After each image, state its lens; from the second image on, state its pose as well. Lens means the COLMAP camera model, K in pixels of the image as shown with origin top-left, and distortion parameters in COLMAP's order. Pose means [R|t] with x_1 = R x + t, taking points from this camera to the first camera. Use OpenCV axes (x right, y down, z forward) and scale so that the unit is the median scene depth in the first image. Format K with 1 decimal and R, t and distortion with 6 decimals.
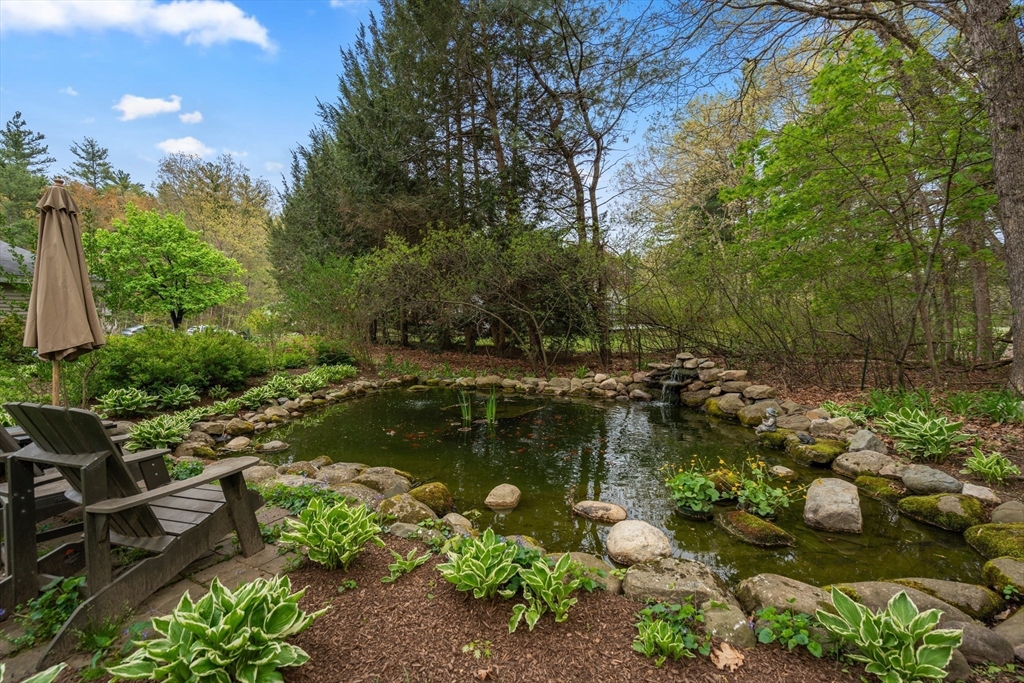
lens RADIAL K [[466.4, 0, 514.9], [0, 466.4, 338.9], [0, 0, 1]] dist [0.001352, 0.001499]
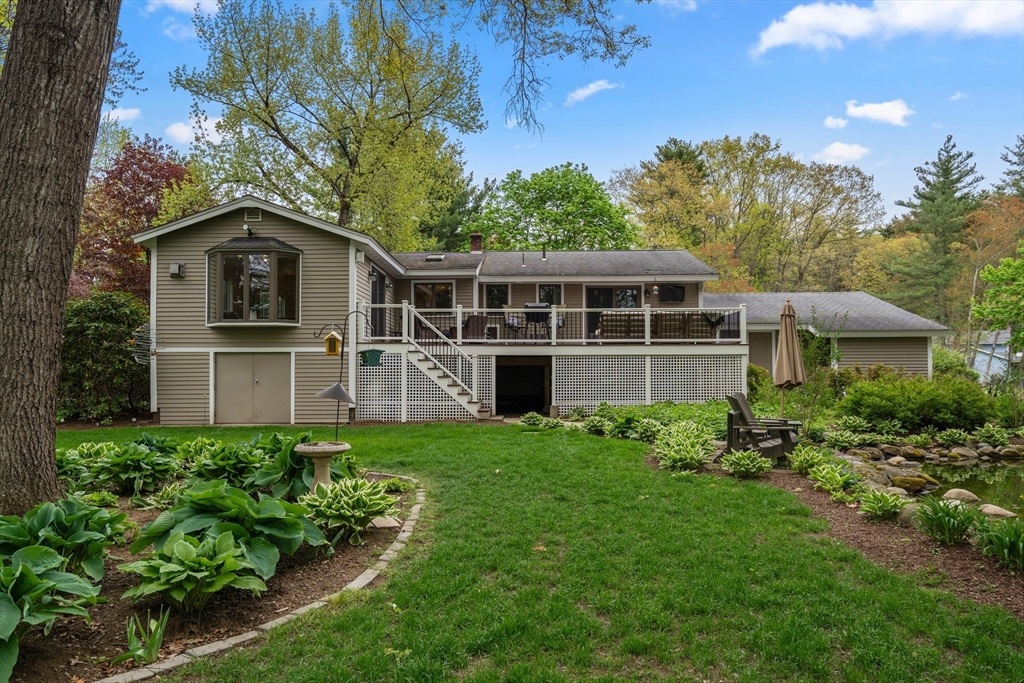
lens RADIAL K [[702.9, 0, 502.7], [0, 702.9, 348.1], [0, 0, 1]] dist [0.007480, 0.001259]
pose [[0.165778, -0.023851, -0.985875, 0.121290], [-0.042721, 0.998595, -0.031342, 0.001044], [0.985237, 0.047313, 0.164526, -0.046229]]
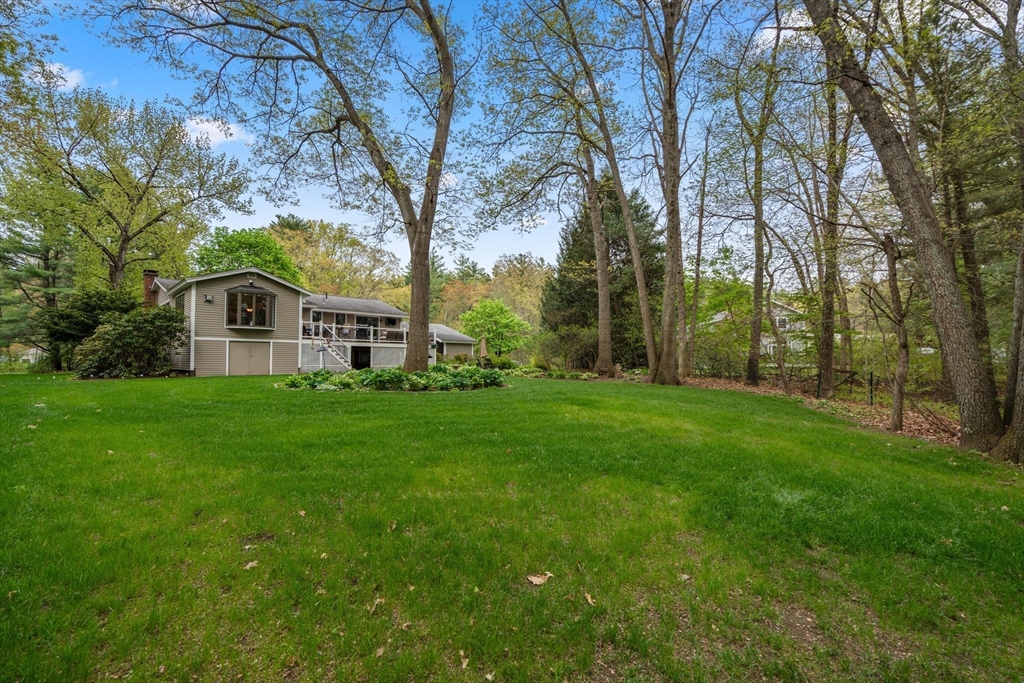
lens RADIAL K [[466.4, 0, 514.6], [0, 466.4, 339.4], [0, 0, 1]] dist [0.001352, 0.001499]
pose [[0.828692, -0.016044, -0.559475, 0.237390], [-0.034061, 0.996291, -0.079021, 0.021664], [0.558668, 0.084541, 0.825071, -0.320614]]
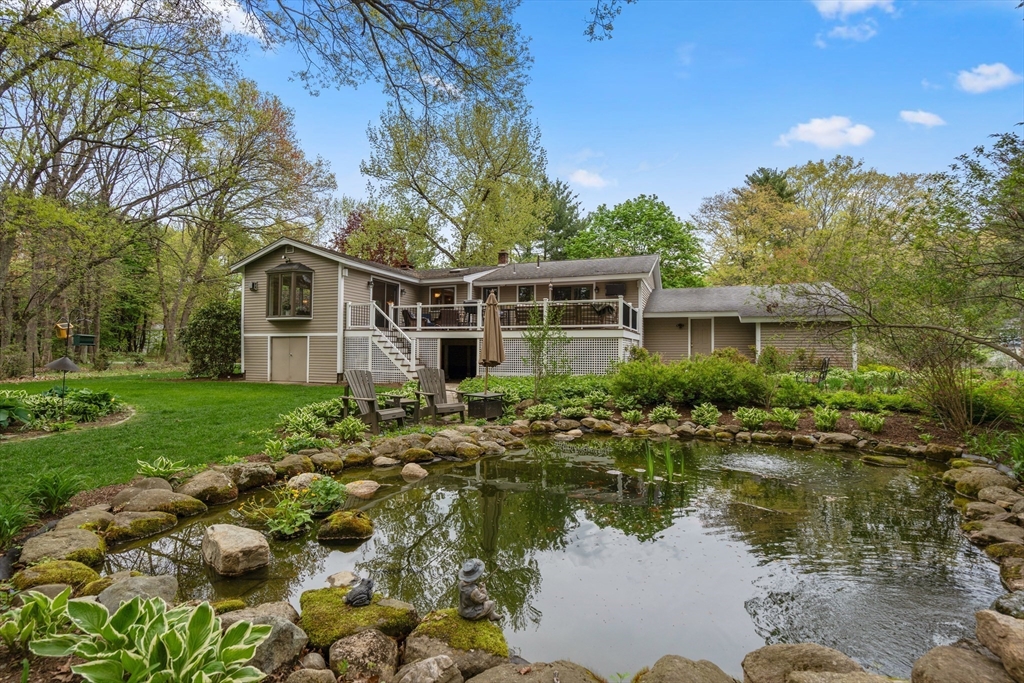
lens RADIAL K [[466.4, 0, 514.8], [0, 466.4, 337.6], [0, 0, 1]] dist [0.001352, 0.001499]
pose [[-0.169002, -0.009680, -0.985568, 0.090671], [-0.044438, 0.999010, -0.002192, -0.007576], [0.984613, 0.043426, -0.169265, 0.105887]]
